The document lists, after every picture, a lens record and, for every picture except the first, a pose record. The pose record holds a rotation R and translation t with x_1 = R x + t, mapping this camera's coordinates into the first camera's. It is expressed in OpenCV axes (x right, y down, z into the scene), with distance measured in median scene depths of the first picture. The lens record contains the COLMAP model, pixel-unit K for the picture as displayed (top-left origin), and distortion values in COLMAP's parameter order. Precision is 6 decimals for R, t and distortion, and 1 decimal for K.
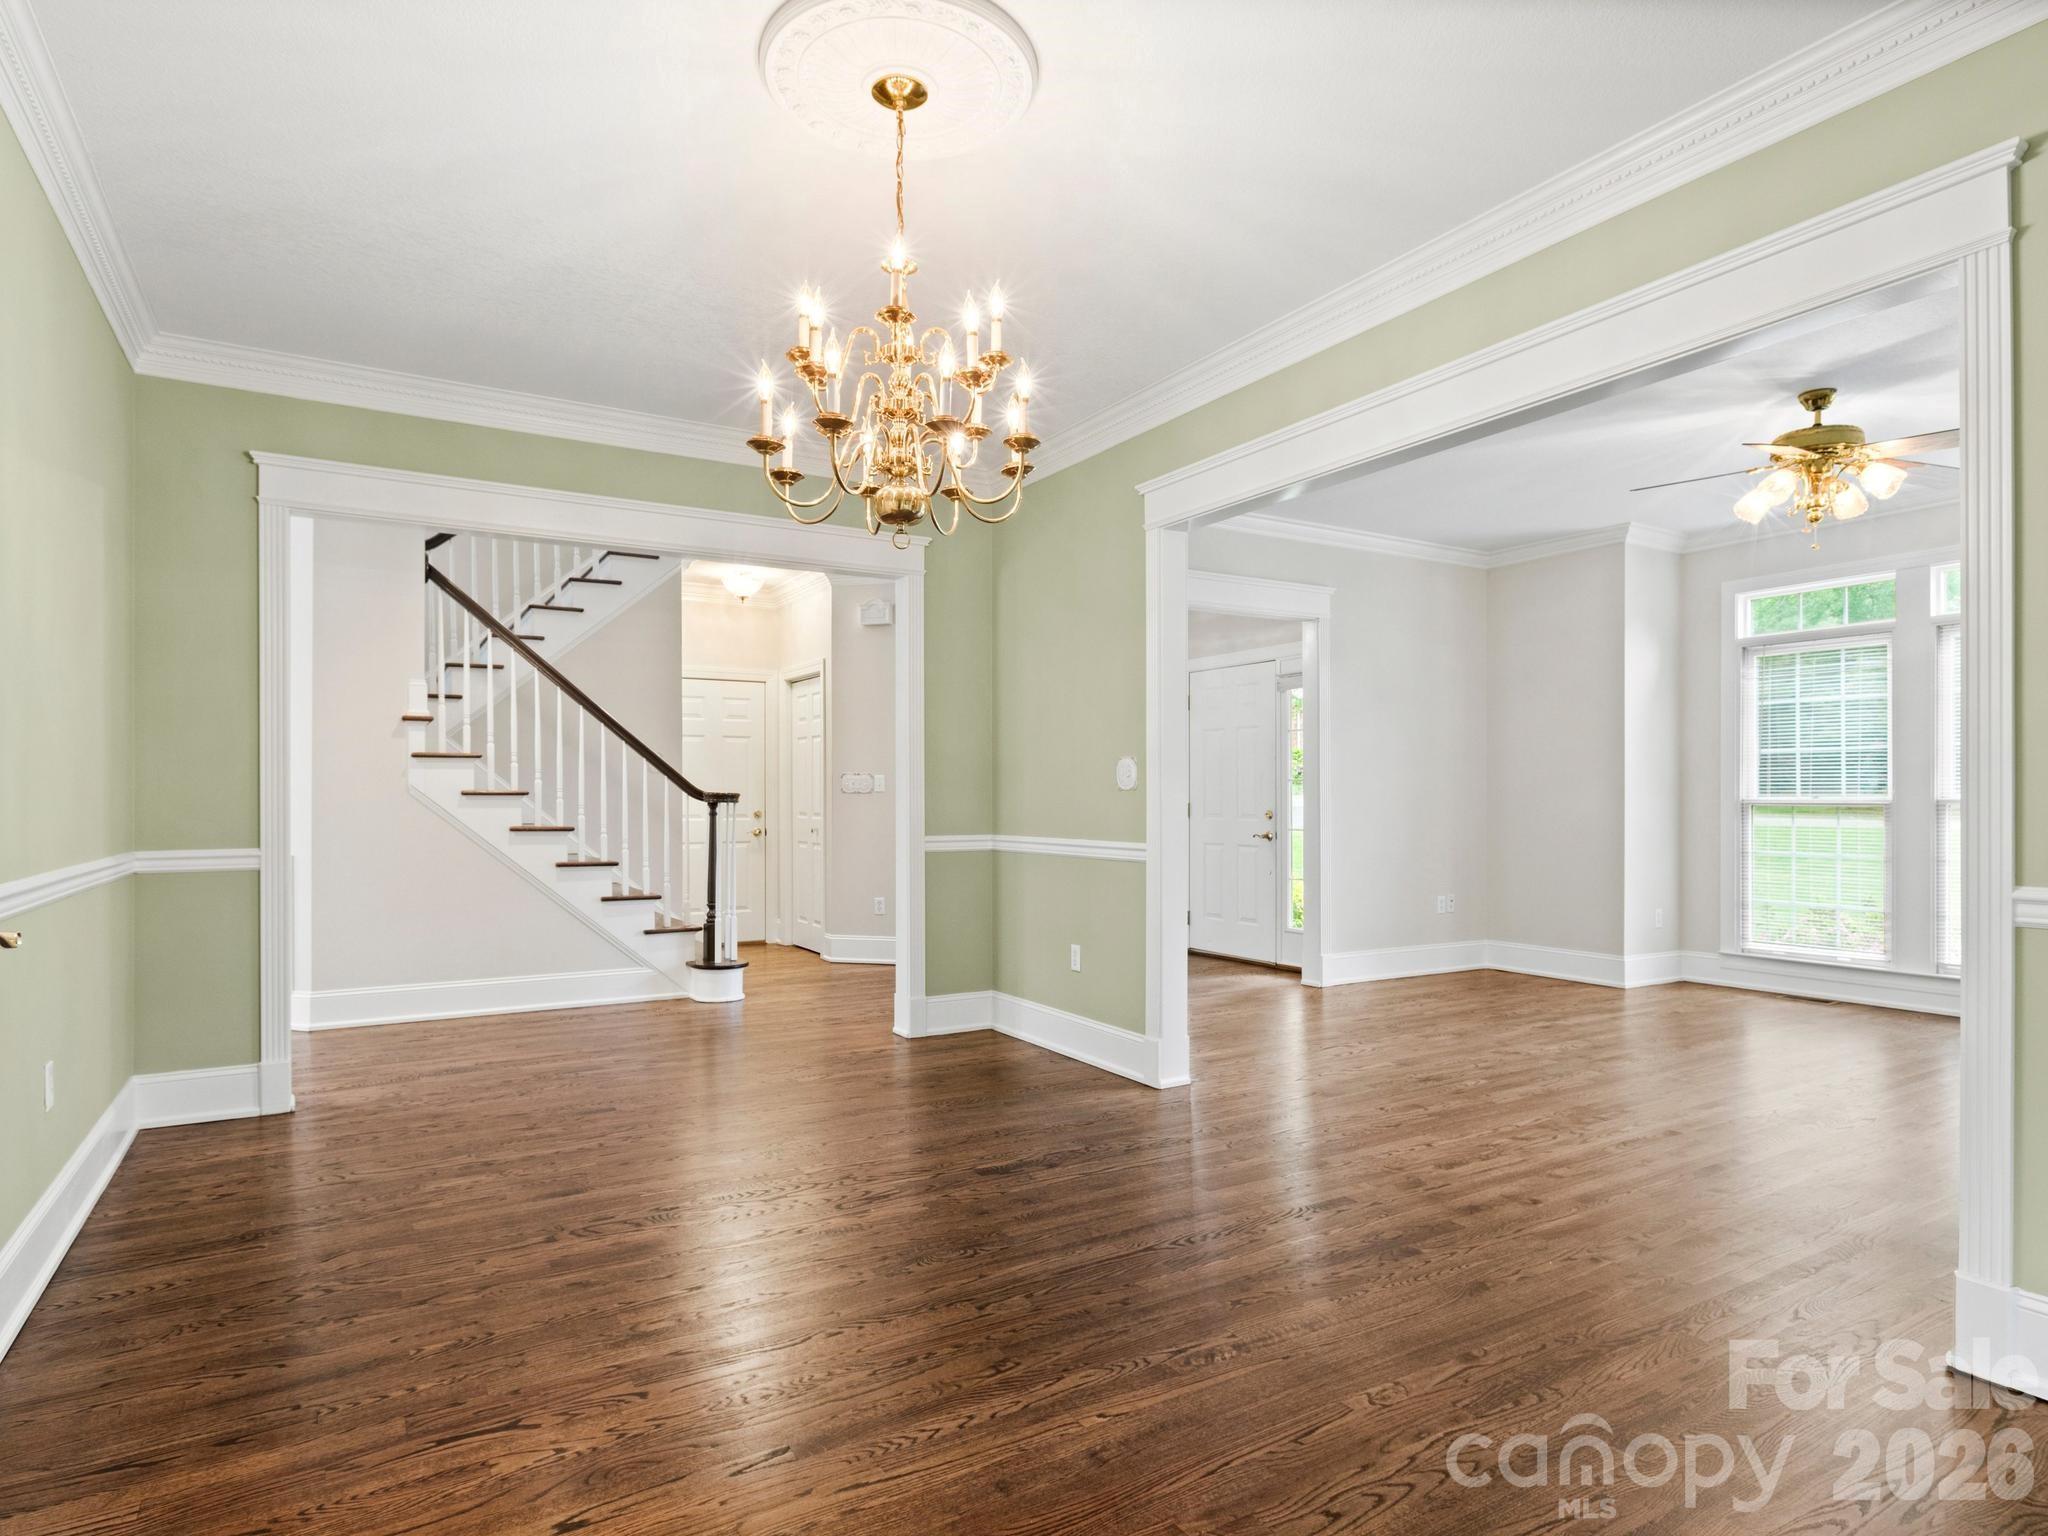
lens RADIAL K [[1146.8, 0, 1031.7], [0, 1146.8, 800.0], [0, 0, 1]] dist [0.001264, 0.000097]
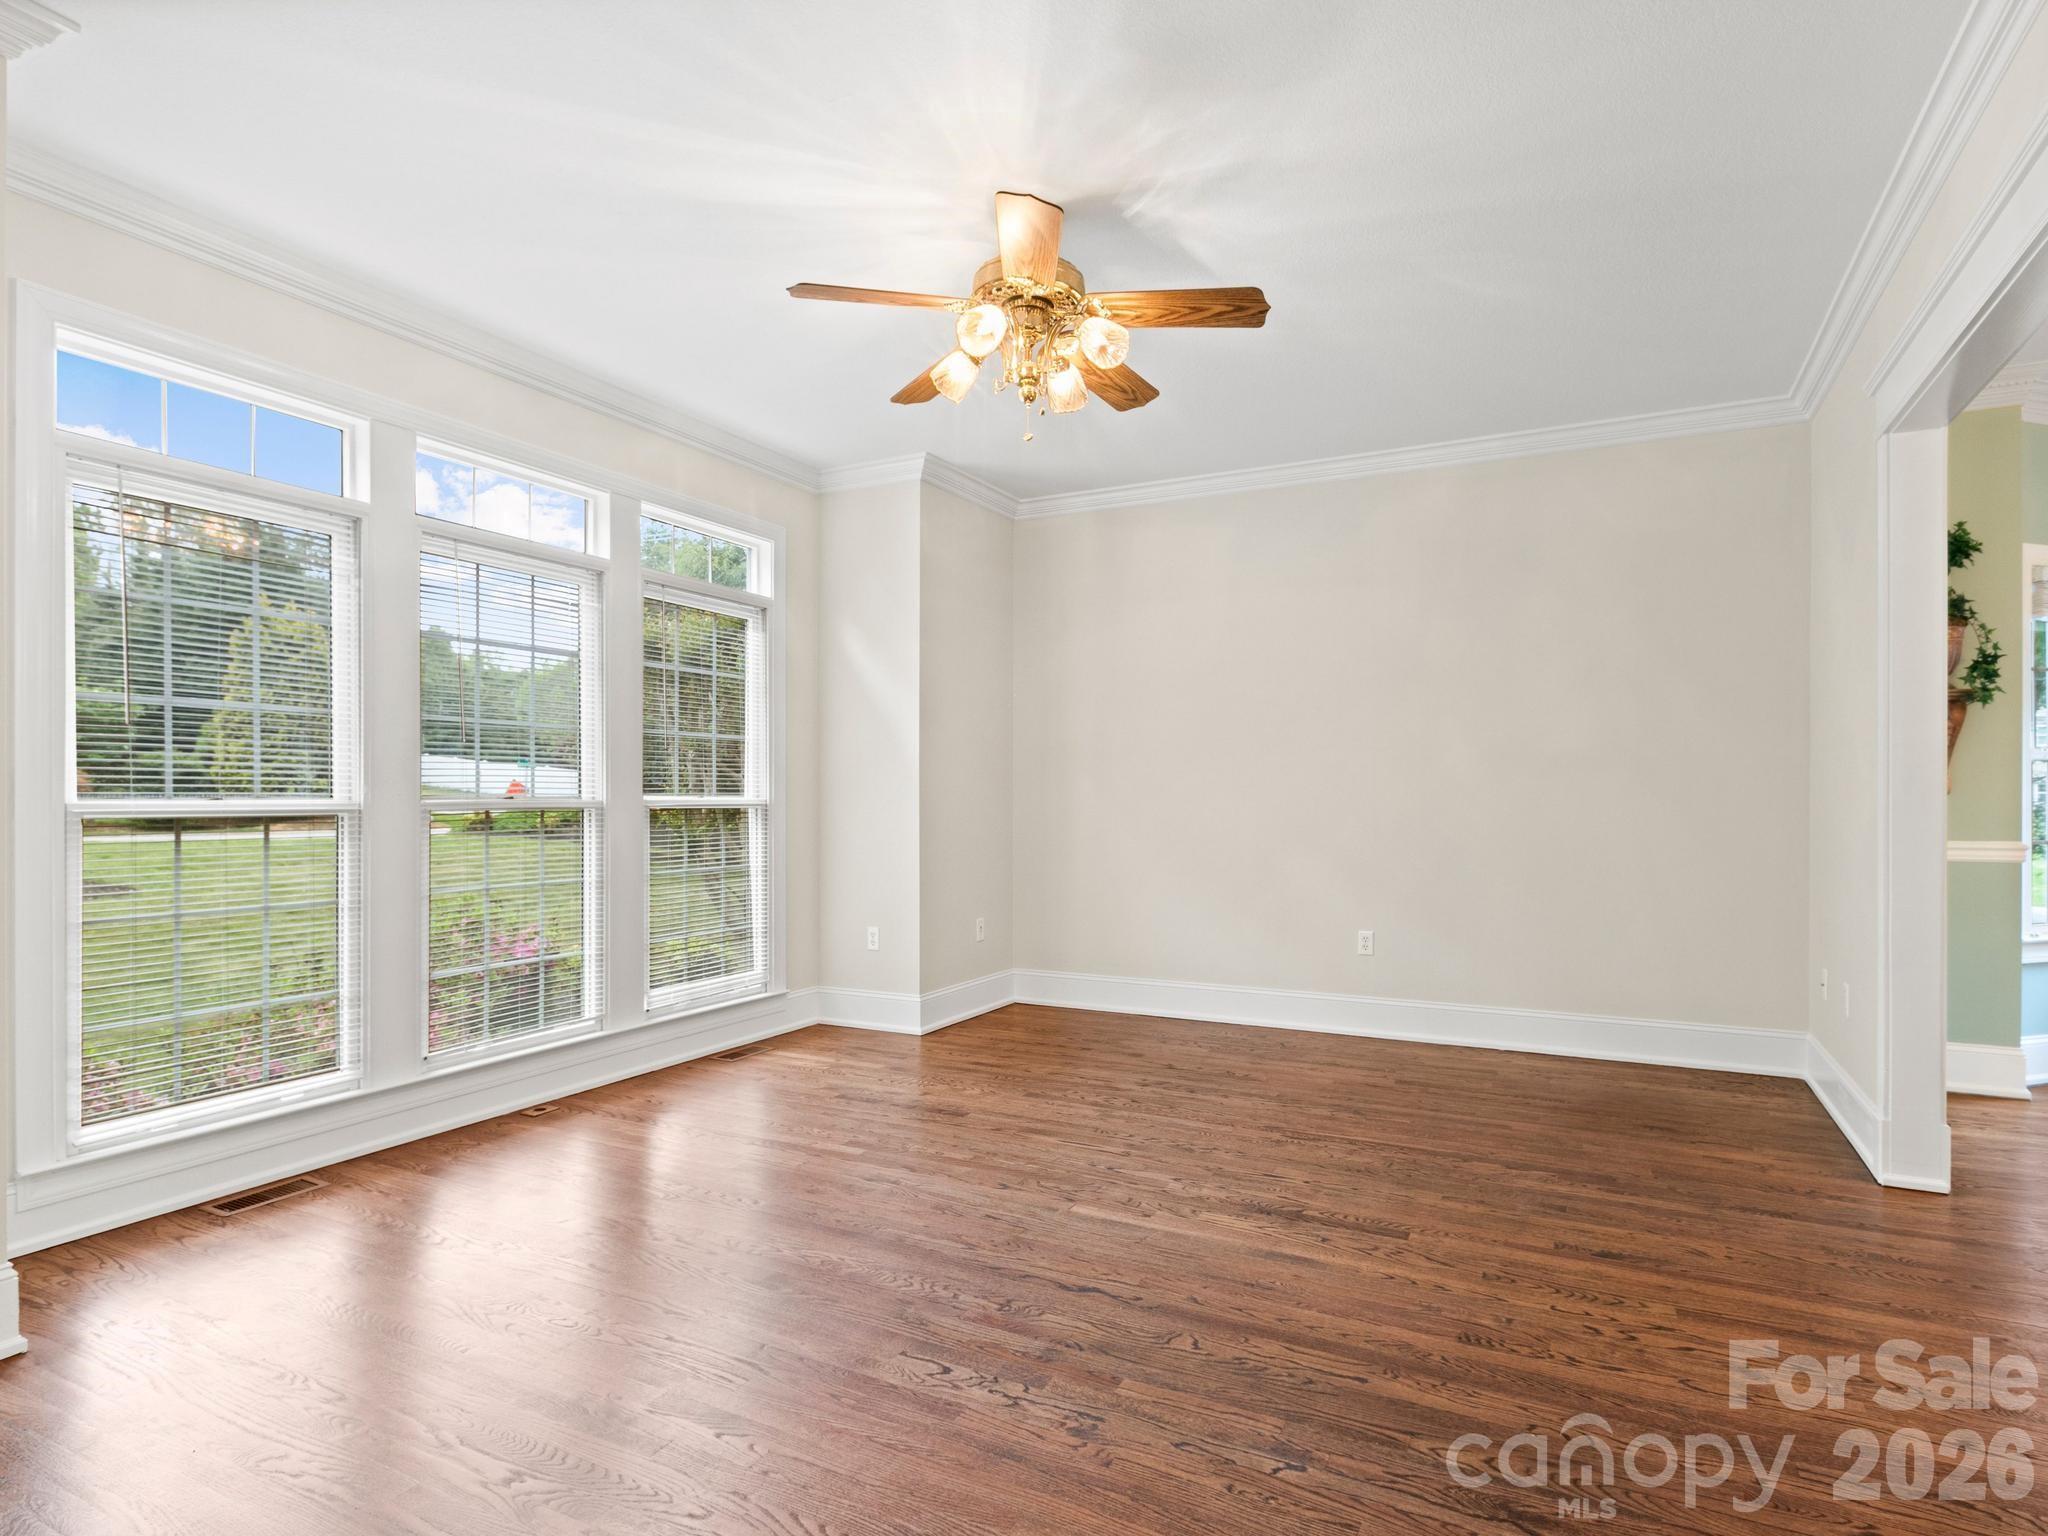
lens RADIAL K [[1106.4, 0, 1020.9], [0, 1106.4, 834.8], [0, 0, 1]] dist [-0.007075, 0.000130]
pose [[-0.524179, -0.026231, 0.851204, 0.166855], [0.000774, 0.999510, 0.031278, -0.002159], [-0.851608, 0.017054, -0.523902, 1.850214]]
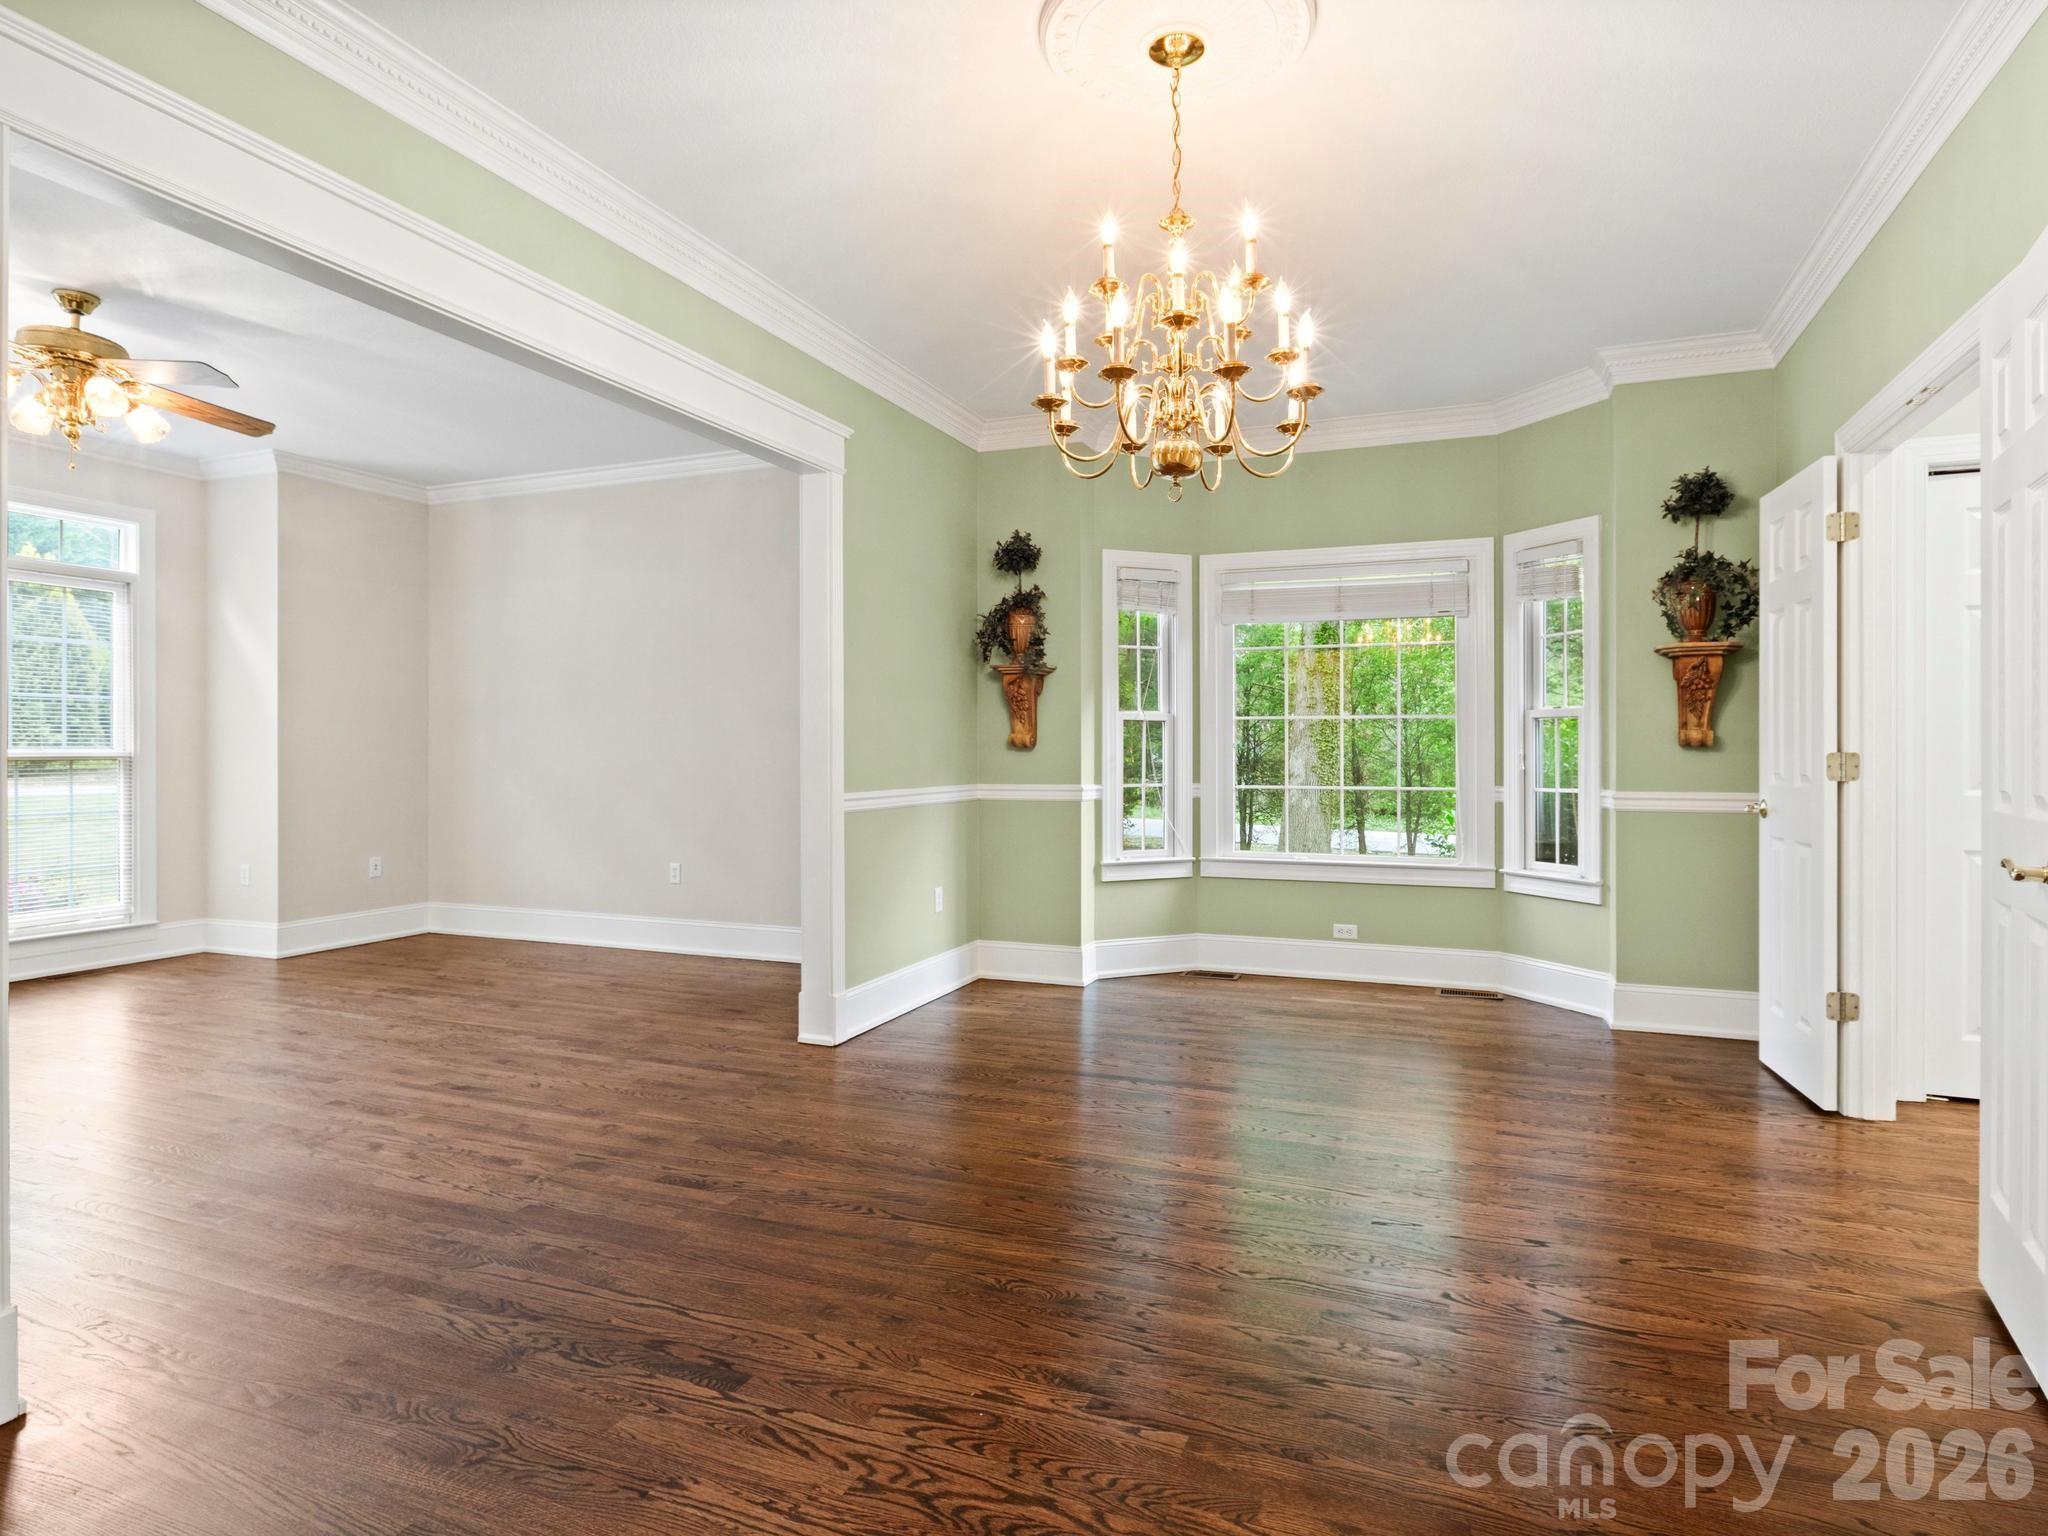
lens RADIAL K [[1137.1, 0, 1024.0], [0, 1137.1, 768.0], [0, 0, 1]] dist [0.005298, 0.000983]
pose [[-0.600270, -0.010096, 0.799734, -0.627109], [0.001698, 0.999902, 0.013897, -0.000759], [-0.799796, 0.009700, -0.600194, 1.285060]]
